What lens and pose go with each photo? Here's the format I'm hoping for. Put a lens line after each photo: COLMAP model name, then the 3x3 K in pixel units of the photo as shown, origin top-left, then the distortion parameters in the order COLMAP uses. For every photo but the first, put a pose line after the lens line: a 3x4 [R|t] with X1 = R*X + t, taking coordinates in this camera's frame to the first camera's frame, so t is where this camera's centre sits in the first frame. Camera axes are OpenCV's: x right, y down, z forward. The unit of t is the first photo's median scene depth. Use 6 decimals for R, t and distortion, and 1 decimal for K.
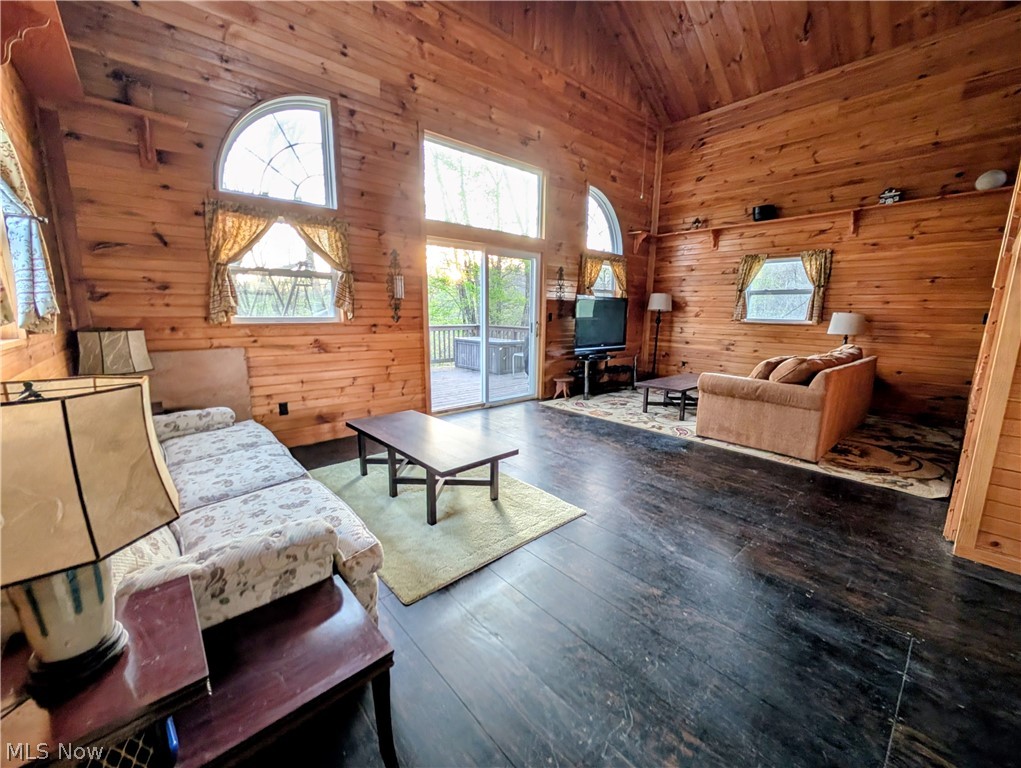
lens RADIAL K [[411.8, 0, 512.3], [0, 411.8, 382.4], [0, 0, 1]] dist [0.001249, -0.000260]
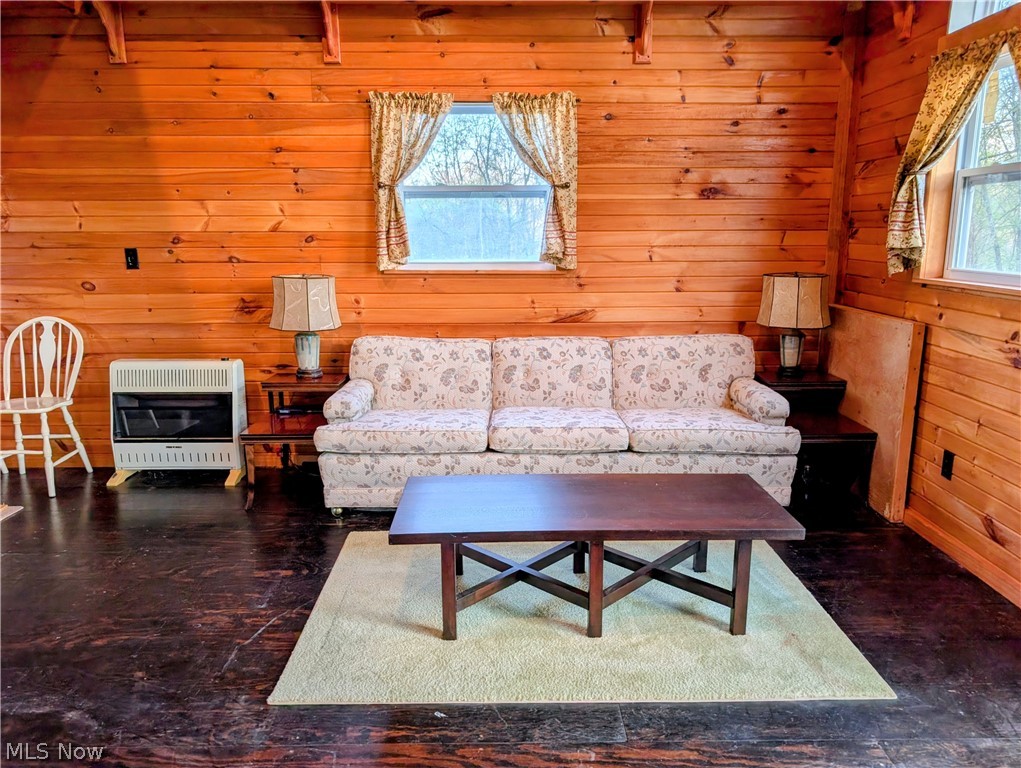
lens RADIAL K [[741.1, 0, 517.4], [0, 741.1, 387.9], [0, 0, 1]] dist [0.014145, -0.010109]
pose [[-0.654695, 0.149709, -0.740919, 0.315559], [-0.132146, 0.942428, 0.307193, -0.173759], [0.744252, 0.299028, -0.597219, 0.896963]]
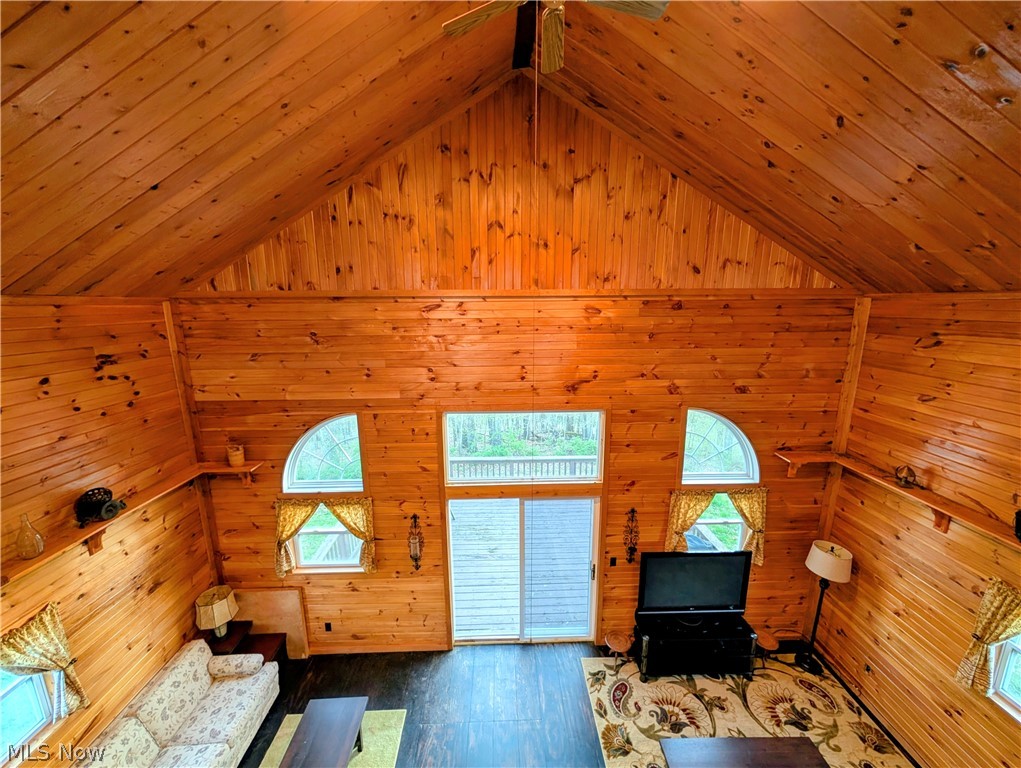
lens RADIAL K [[390.2, 0, 511.4], [0, 390.2, 381.8], [0, 0, 1]] dist [0.002364, -0.000297]
pose [[0.766887, 0.113865, -0.631600, 0.502087], [-0.097507, 0.993382, 0.060694, -0.700045], [0.634331, 0.015040, 0.772915, 0.303297]]
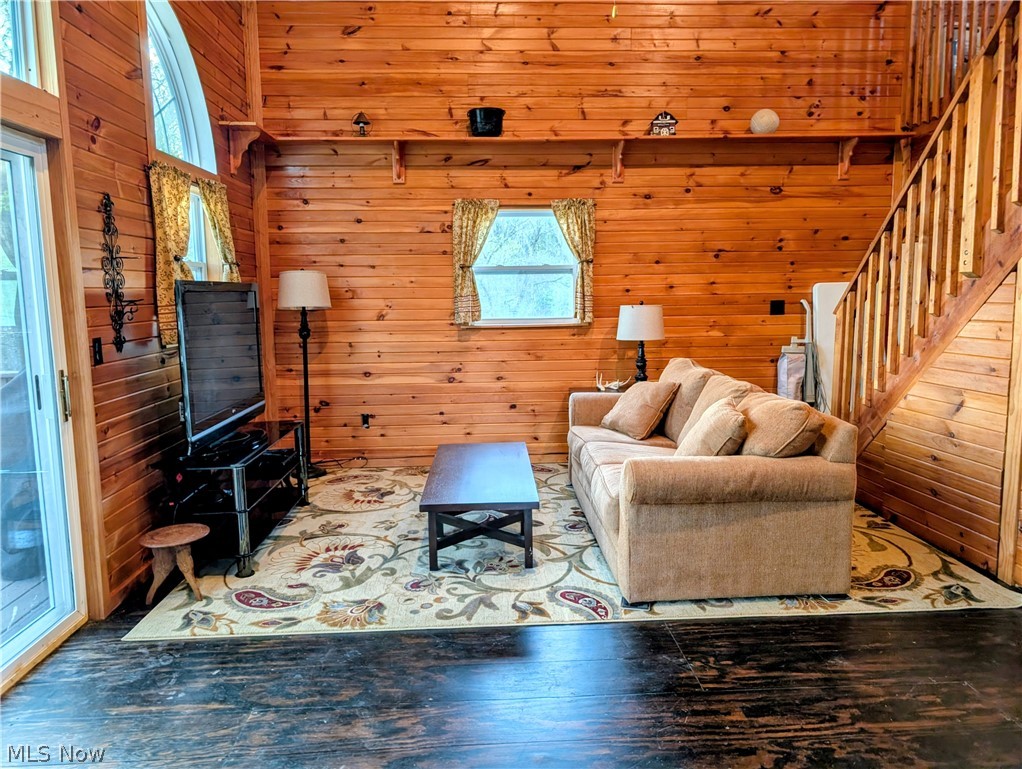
lens RADIAL K [[741.8, 0, 509.6], [0, 741.8, 376.4], [0, 0, 1]] dist [0.014145, -0.010109]
pose [[0.627635, -0.114490, 0.770043, -0.187591], [0.156622, 0.987473, 0.019161, -0.128084], [-0.762590, 0.108580, 0.637705, 0.509613]]
